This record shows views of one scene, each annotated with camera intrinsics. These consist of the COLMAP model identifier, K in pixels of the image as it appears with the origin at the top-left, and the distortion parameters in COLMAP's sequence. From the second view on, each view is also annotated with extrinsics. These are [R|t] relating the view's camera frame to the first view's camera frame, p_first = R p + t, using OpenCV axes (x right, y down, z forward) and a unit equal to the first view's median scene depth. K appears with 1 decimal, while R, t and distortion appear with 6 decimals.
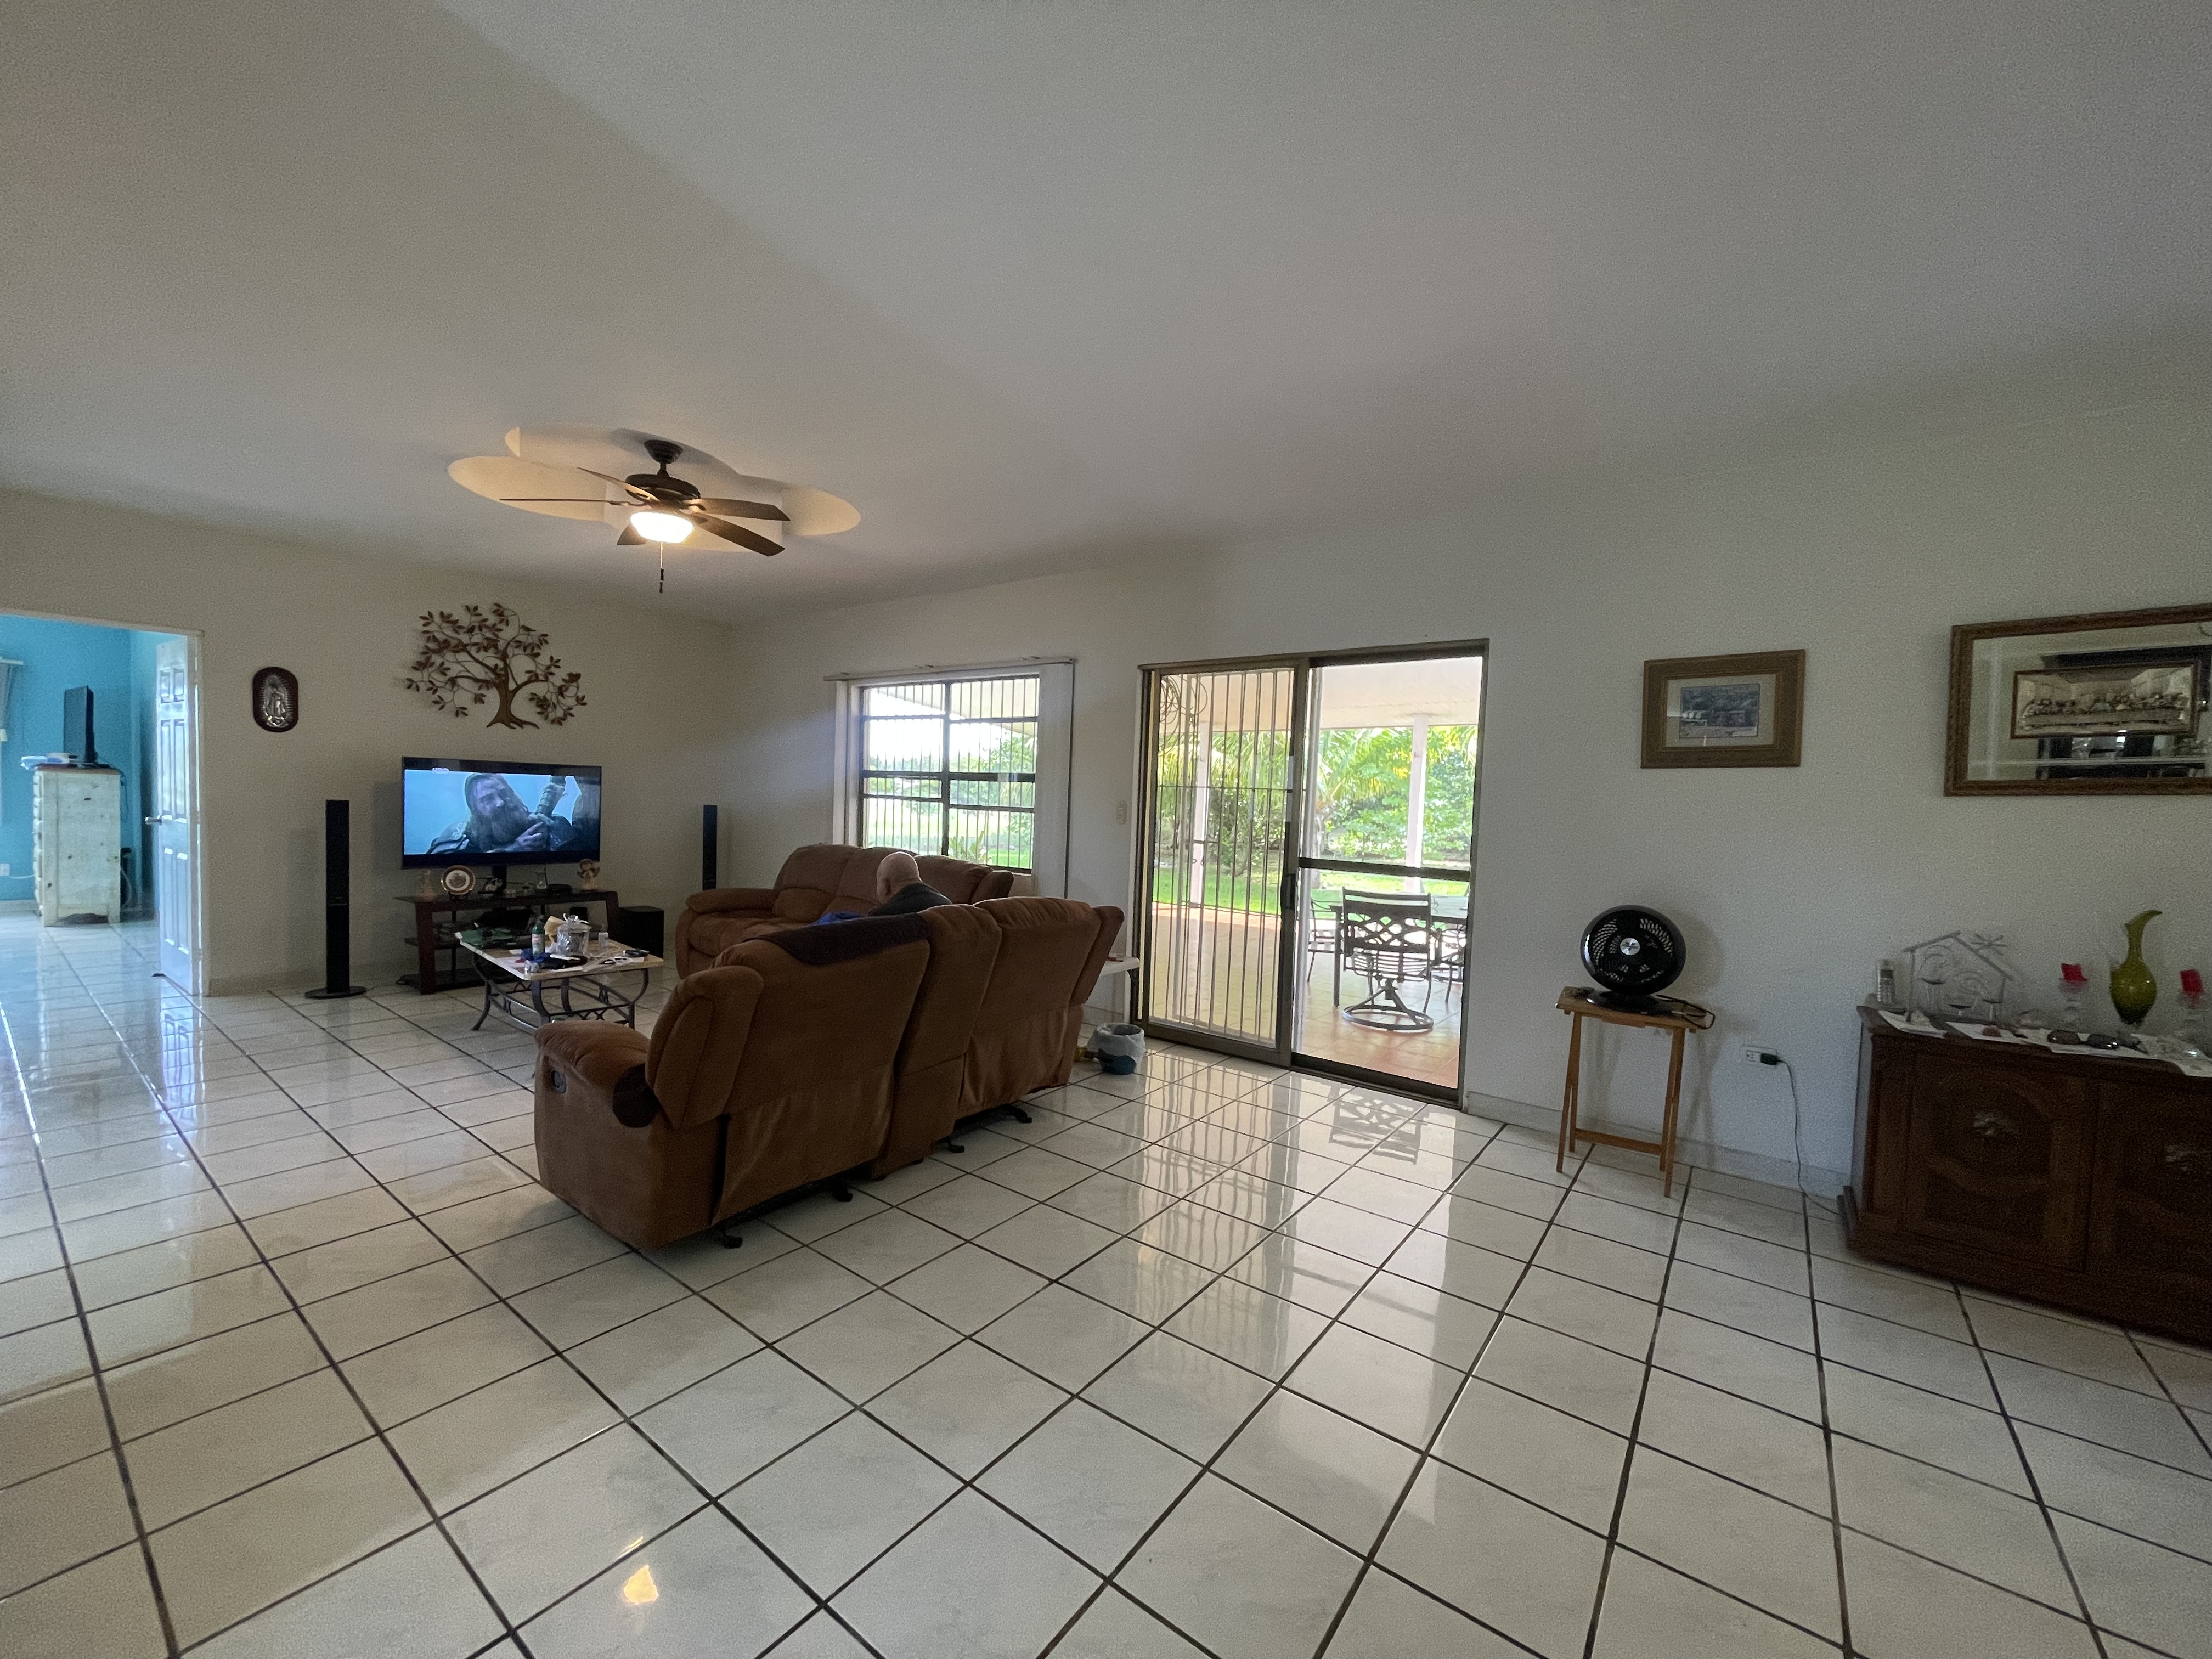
lens RADIAL K [[889.9, 0, 1100.6], [0, 889.9, 842.5], [0, 0, 1]] dist [-0.010130, -0.000418]
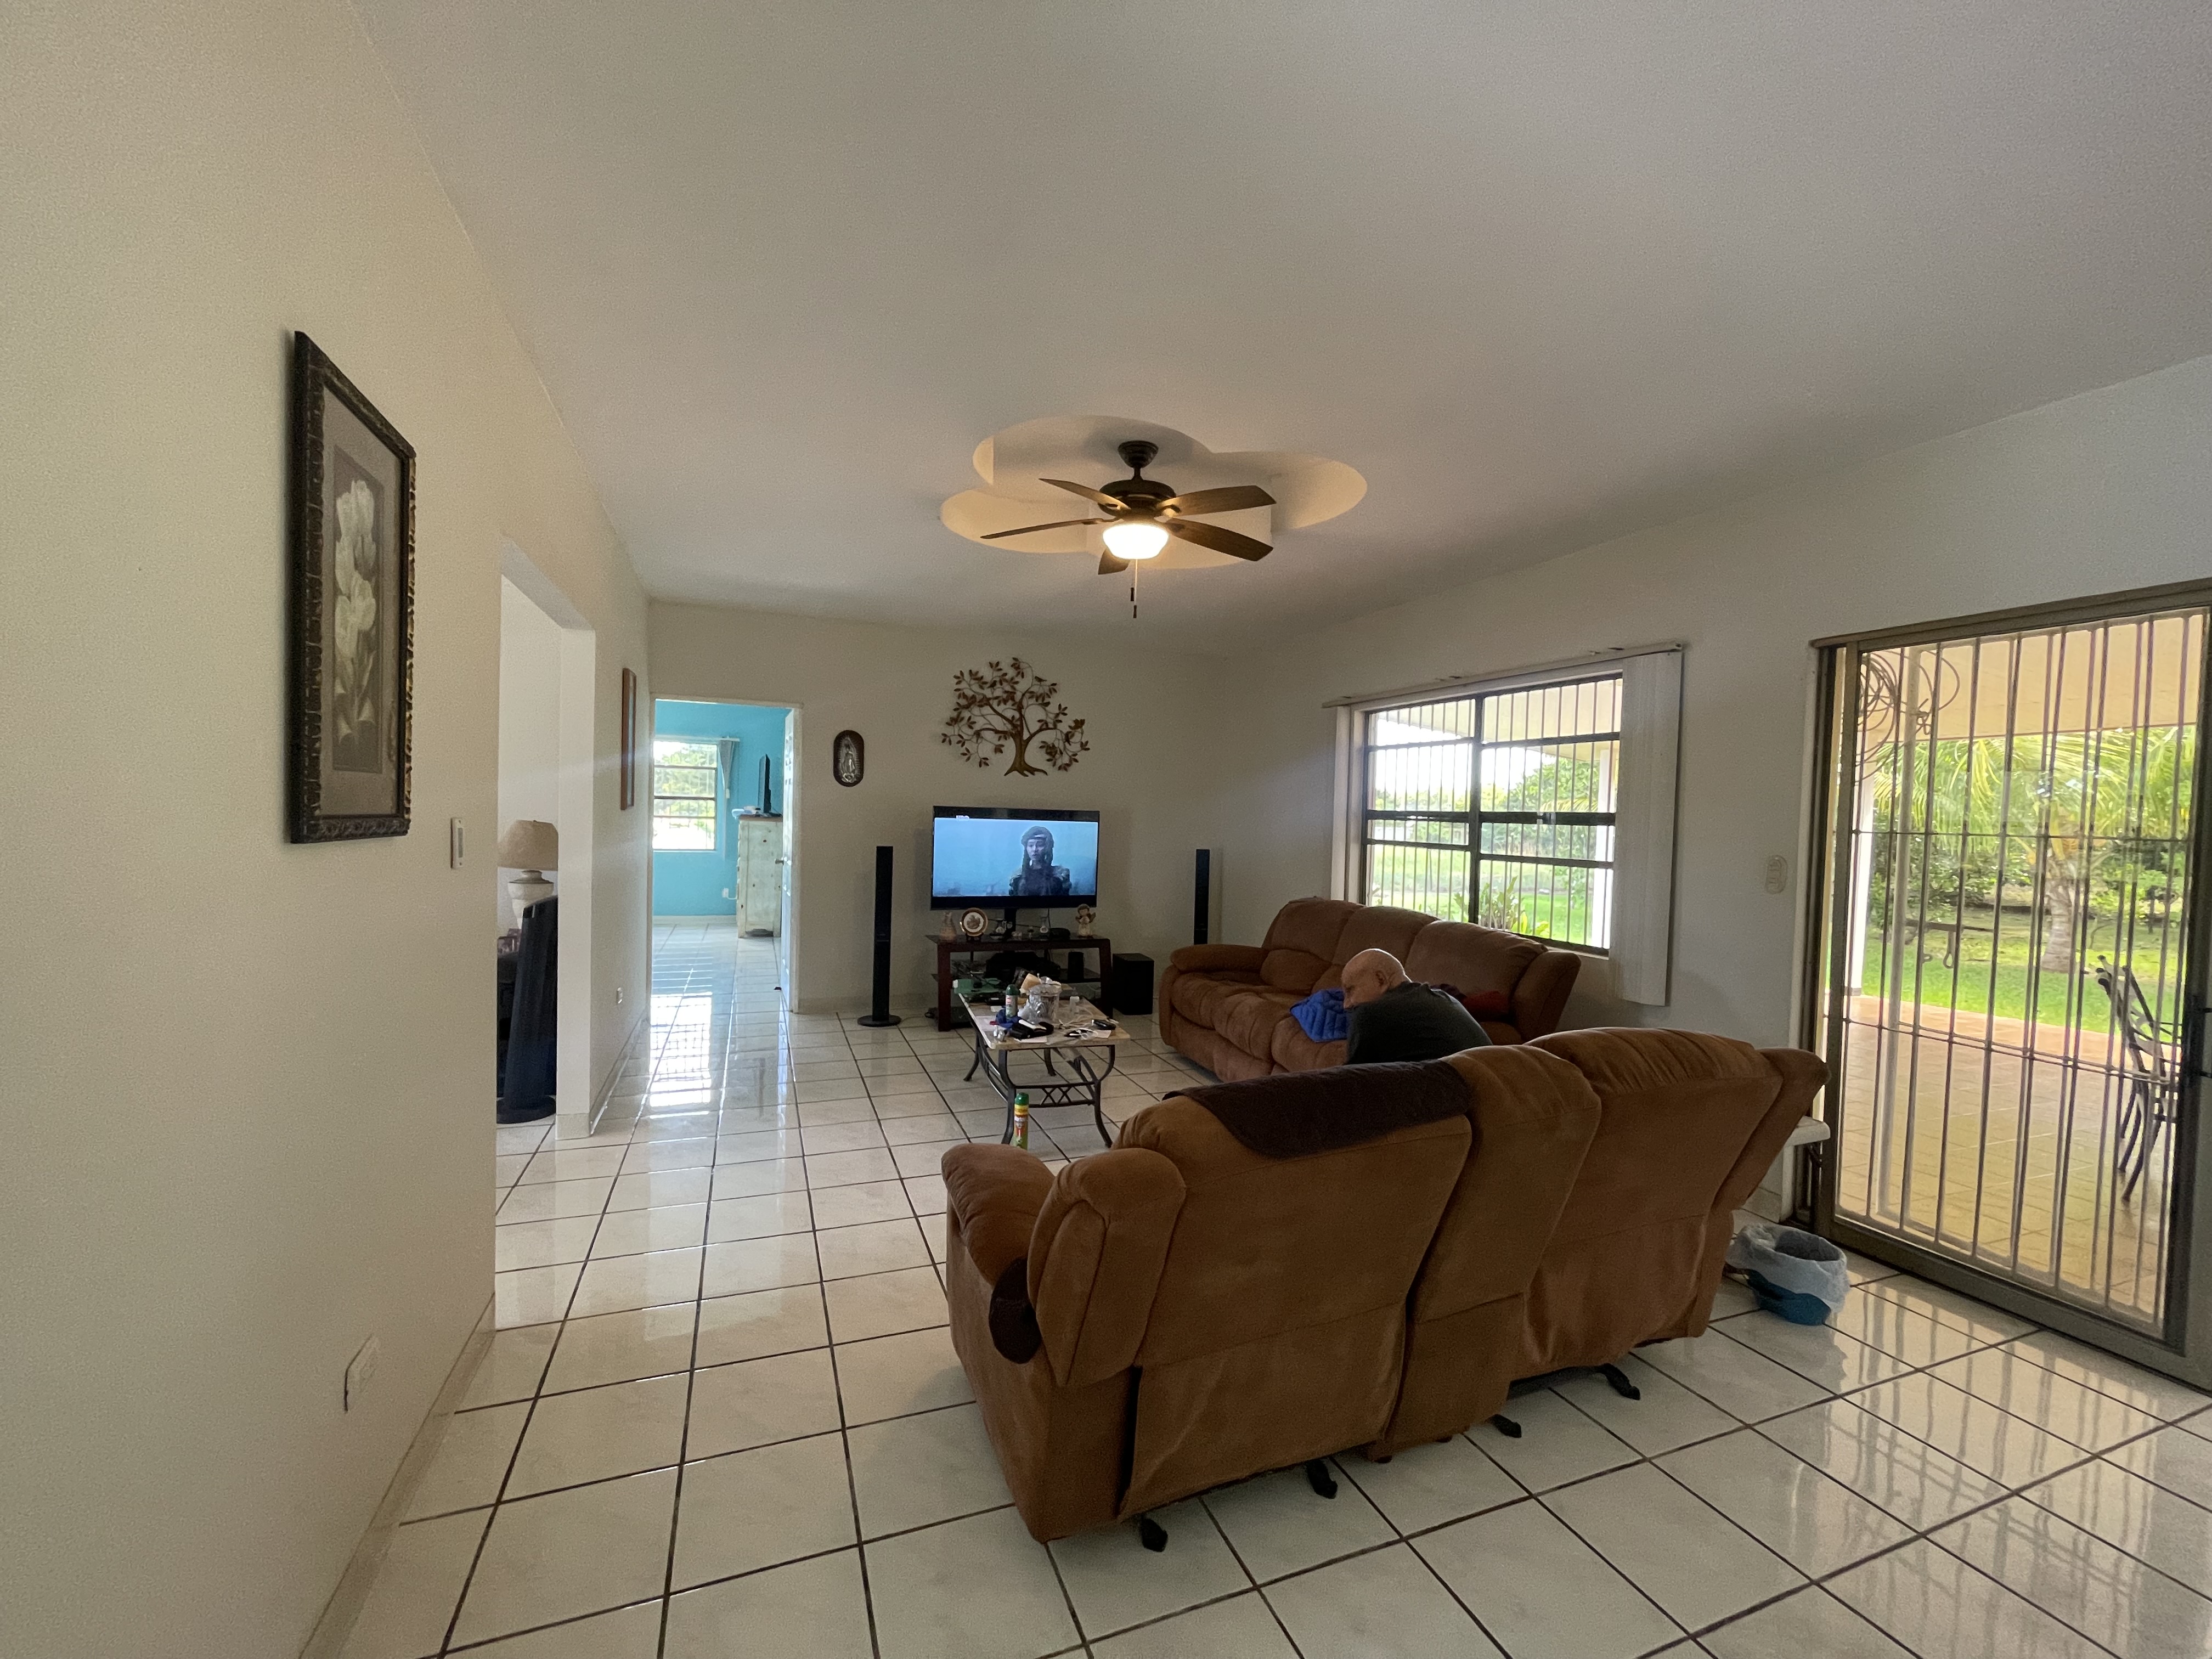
lens RADIAL K [[890.9, 0, 1094.2], [0, 890.9, 845.4], [0, 0, 1]] dist [0.013742, -0.000126]
pose [[0.847052, 0.004826, -0.531488, -0.044593], [-0.022968, 0.999357, -0.027531, -0.022881], [0.531014, 0.035527, 0.846618, 0.178725]]
